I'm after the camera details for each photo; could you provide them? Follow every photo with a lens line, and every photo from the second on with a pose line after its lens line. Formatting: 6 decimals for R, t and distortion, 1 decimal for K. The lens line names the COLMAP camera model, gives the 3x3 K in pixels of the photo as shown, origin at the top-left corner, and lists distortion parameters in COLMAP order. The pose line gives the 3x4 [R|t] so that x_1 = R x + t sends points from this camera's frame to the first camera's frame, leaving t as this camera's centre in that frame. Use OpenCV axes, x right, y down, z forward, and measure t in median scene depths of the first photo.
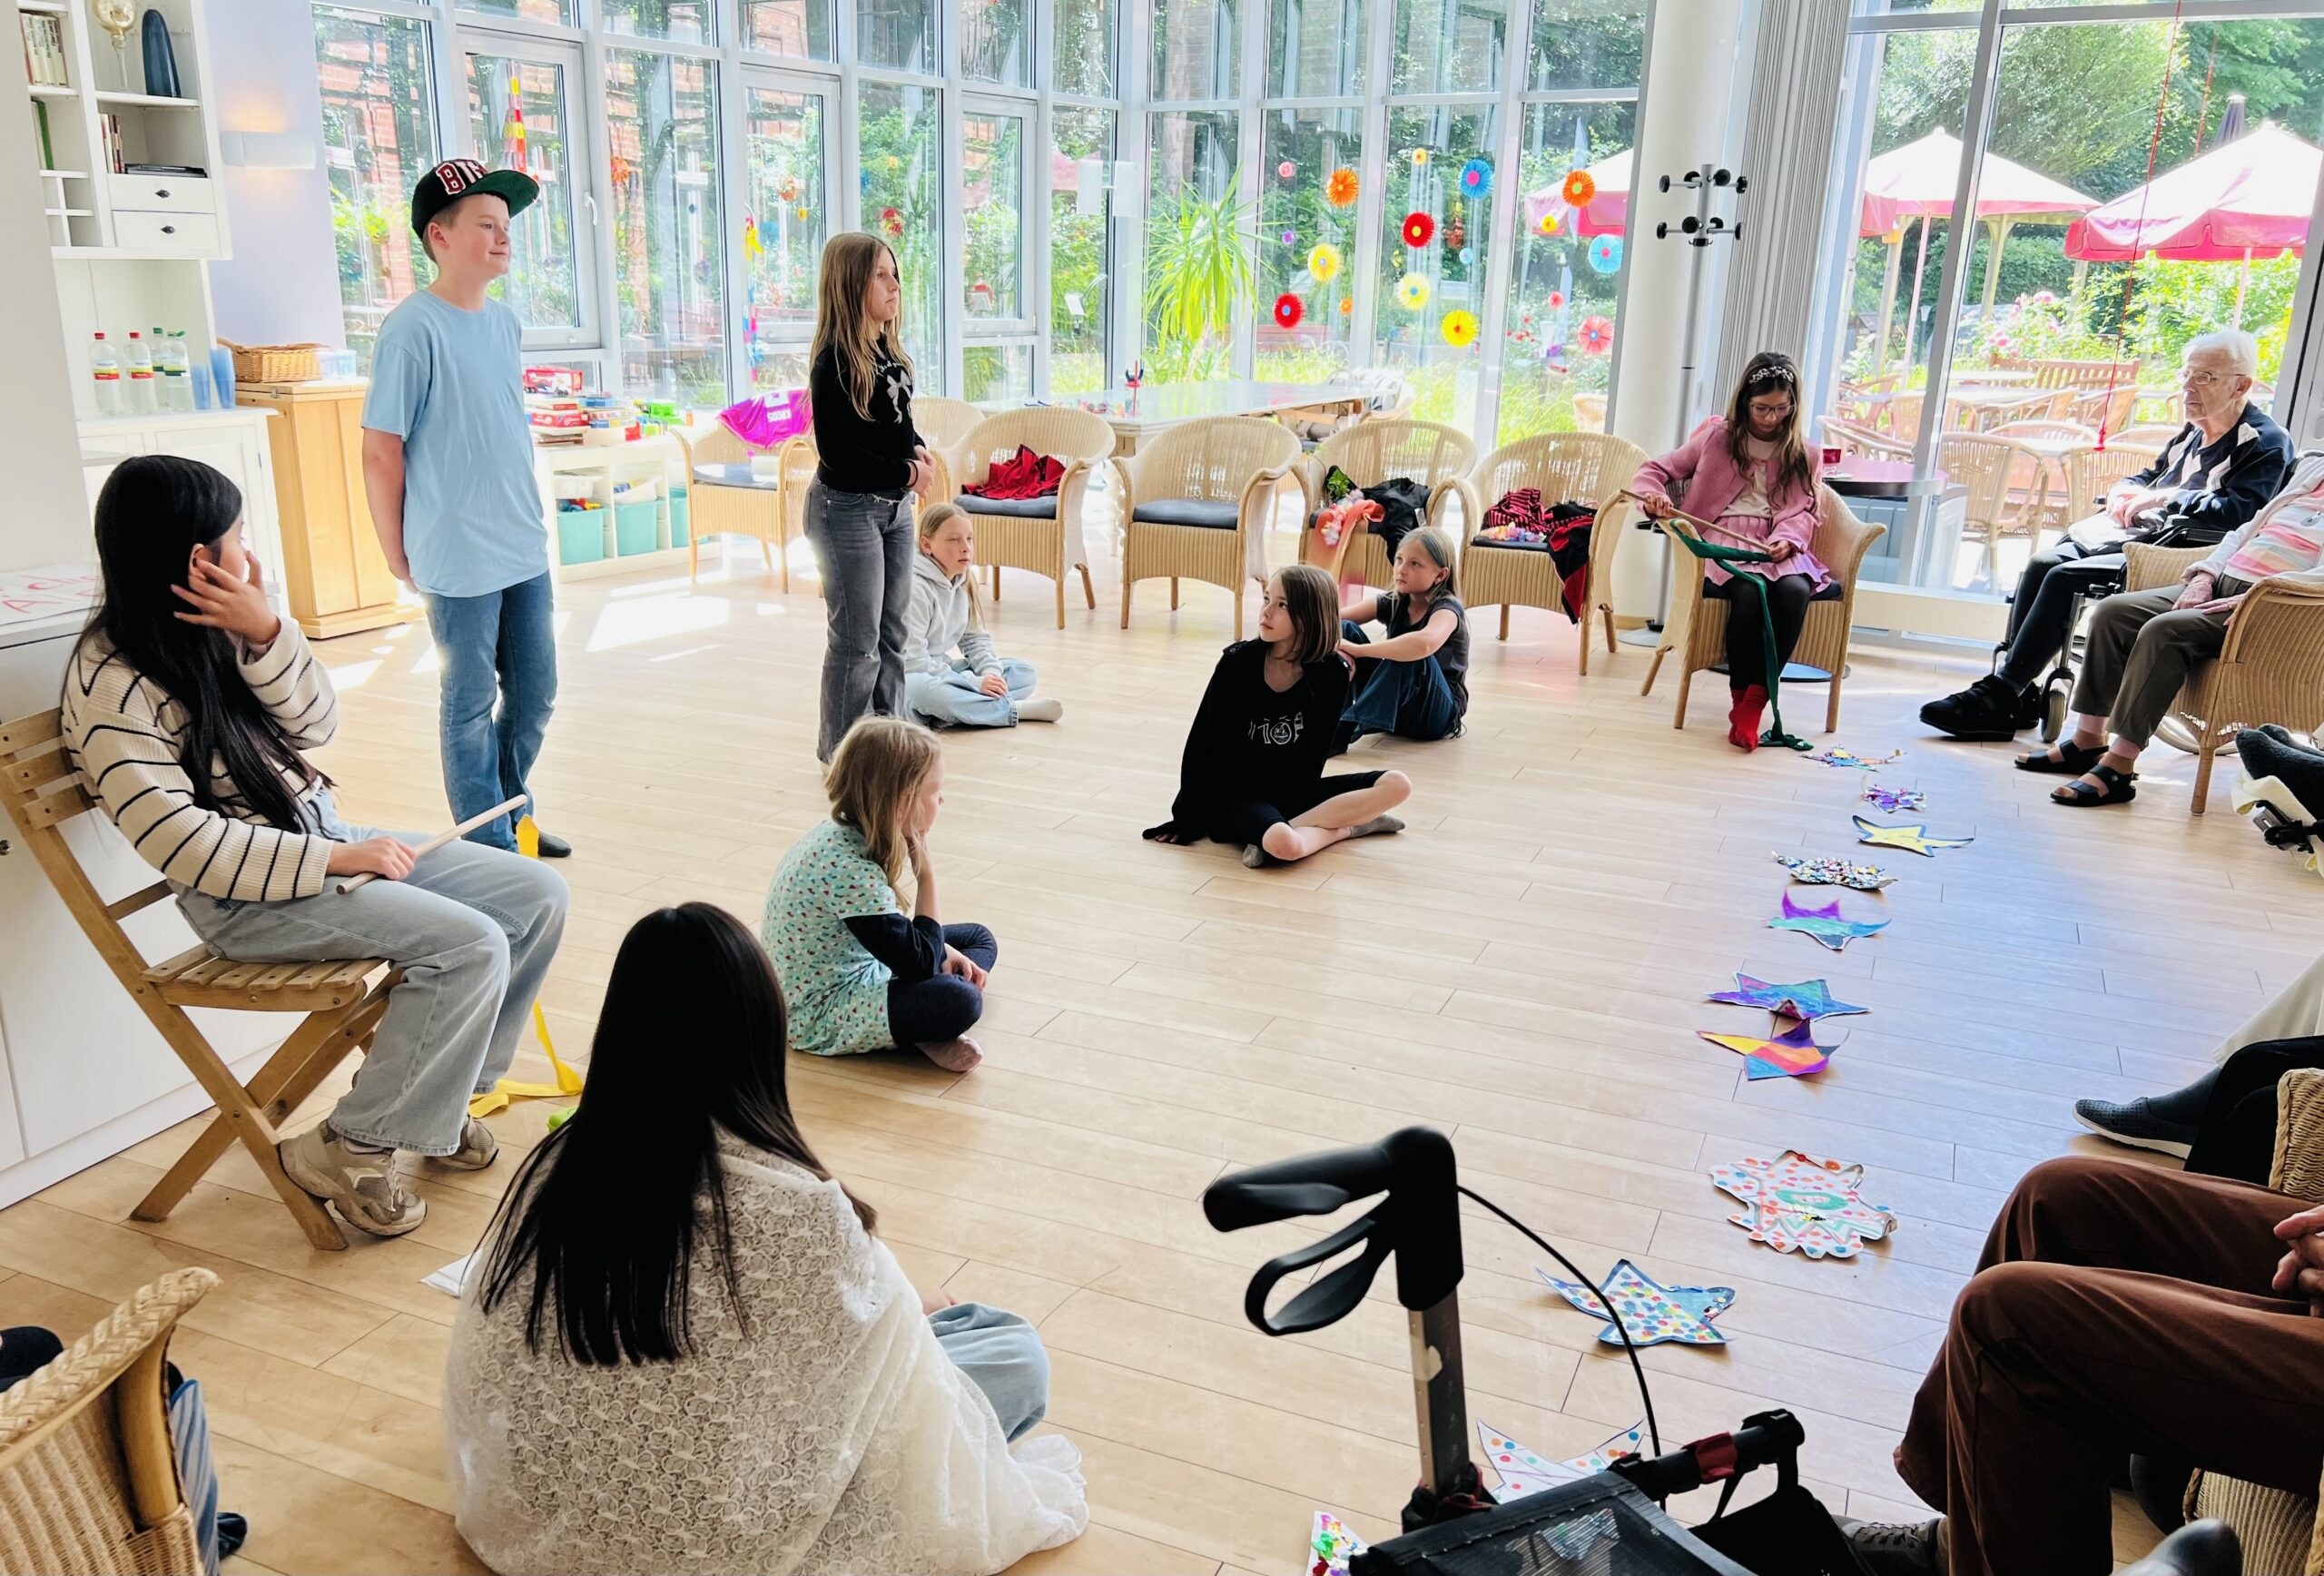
lens RADIAL K [[1843.9, 0, 1142.5], [0, 1843.9, 843.2], [0, 0, 1]] dist [0.030810, -0.033176]
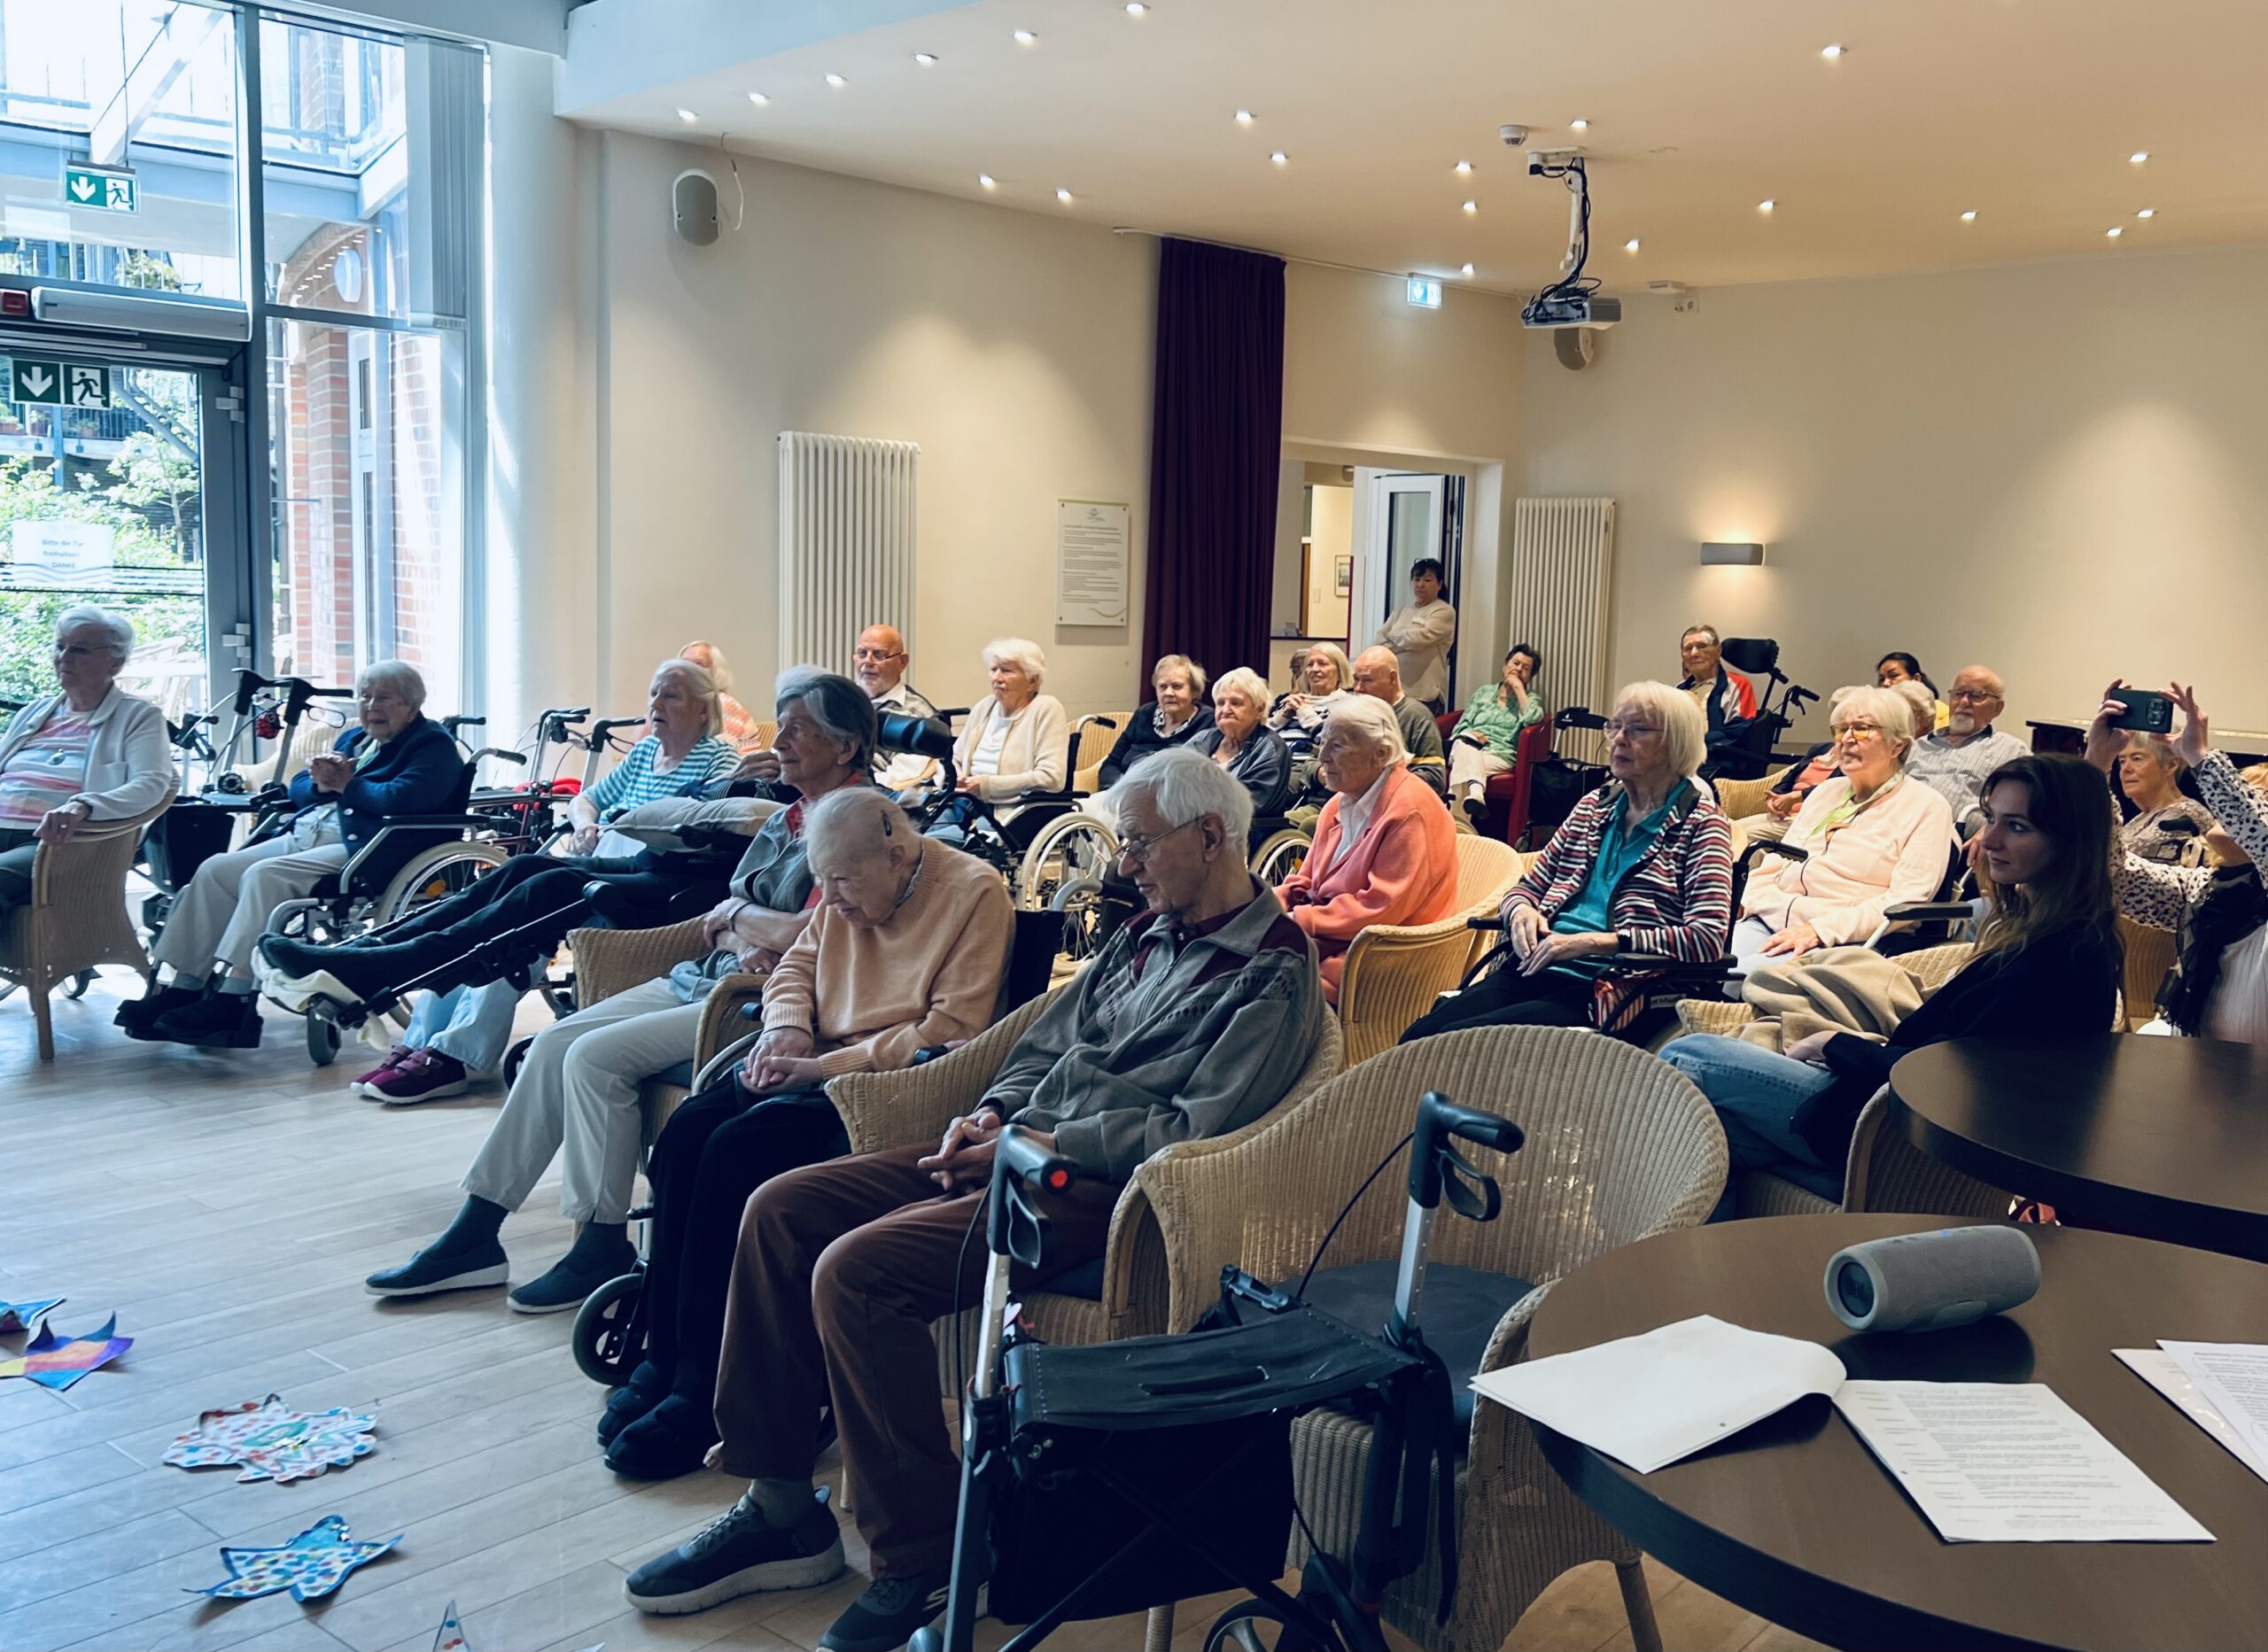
lens RADIAL K [[2023.4, 0, 1370.4], [0, 2023.4, 825.9], [0, 0, 1]] dist [0.015857, -0.016782]
pose [[0.198299, -0.128363, 0.971700, -0.206925], [0.262216, 0.962199, 0.073596, -0.019617], [-0.944415, 0.240201, 0.224462, 0.039437]]
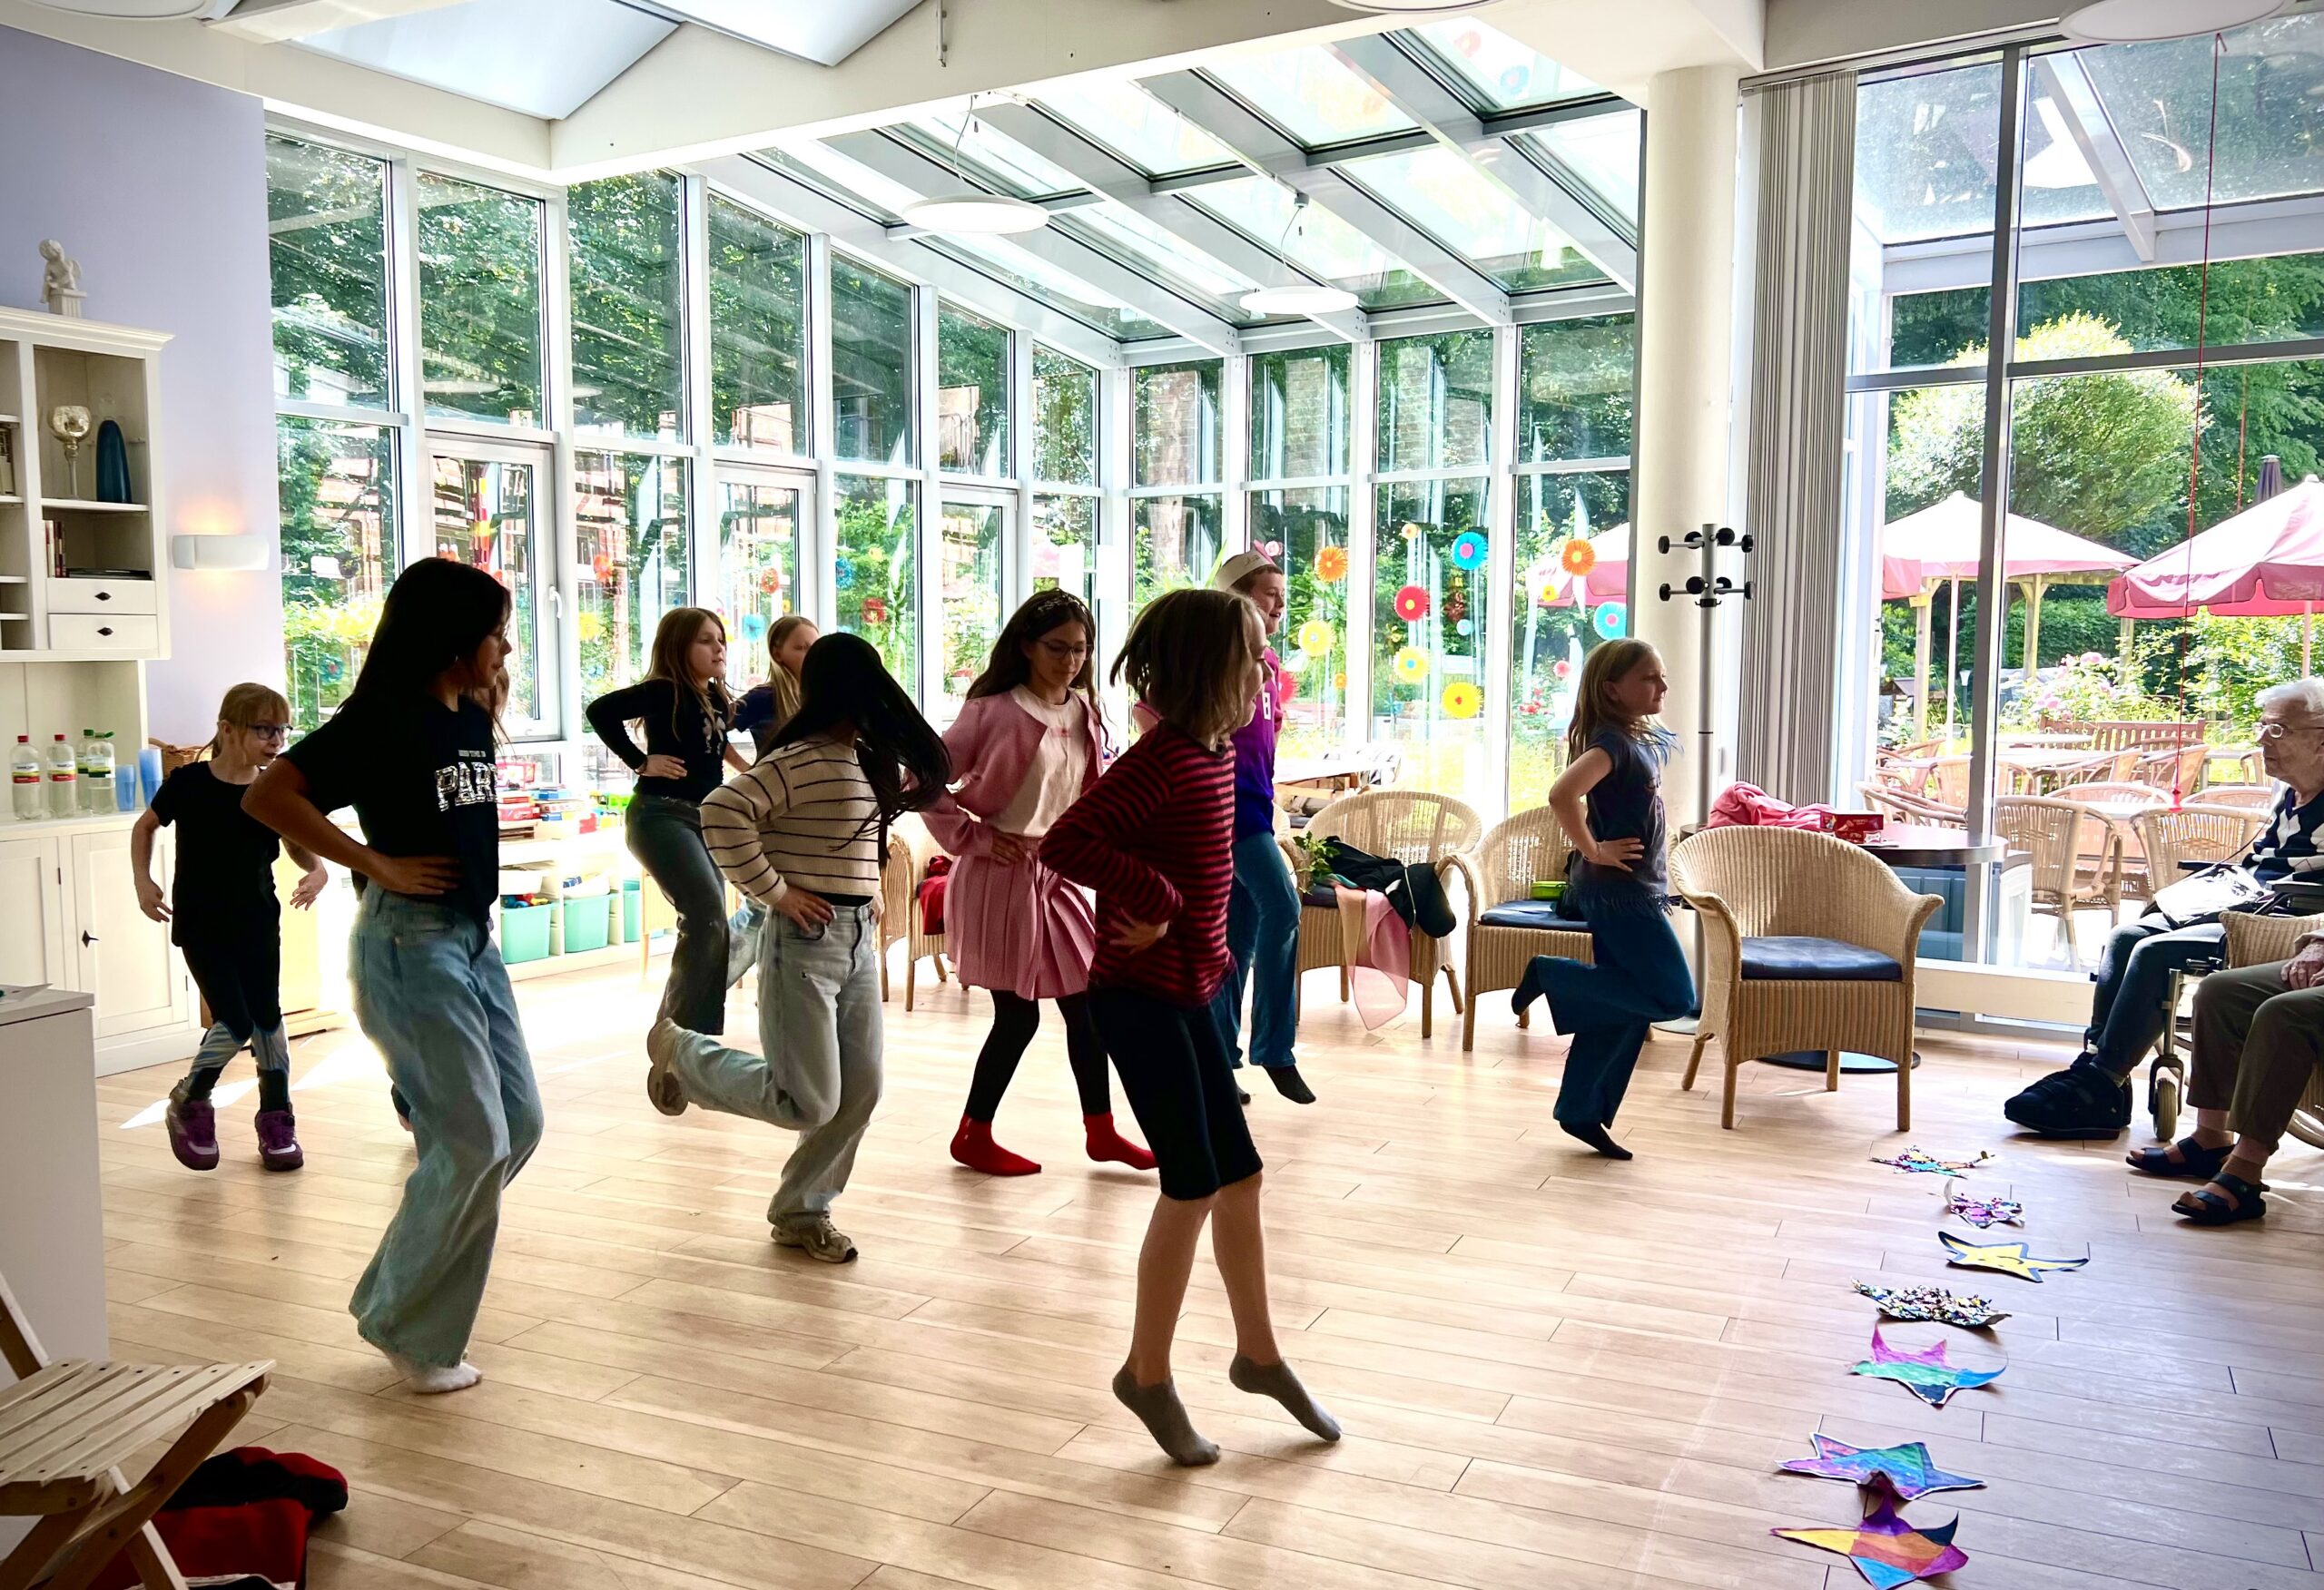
lens RADIAL K [[1946.9, 0, 1044.1], [0, 1946.9, 827.8], [0, 0, 1]] dist [0.010125, -0.012758]
pose [[0.998214, -0.020256, -0.056199, 0.016305], [0.007857, 0.977101, -0.212632, -0.005475], [0.059220, 0.211810, 0.975515, 0.036681]]
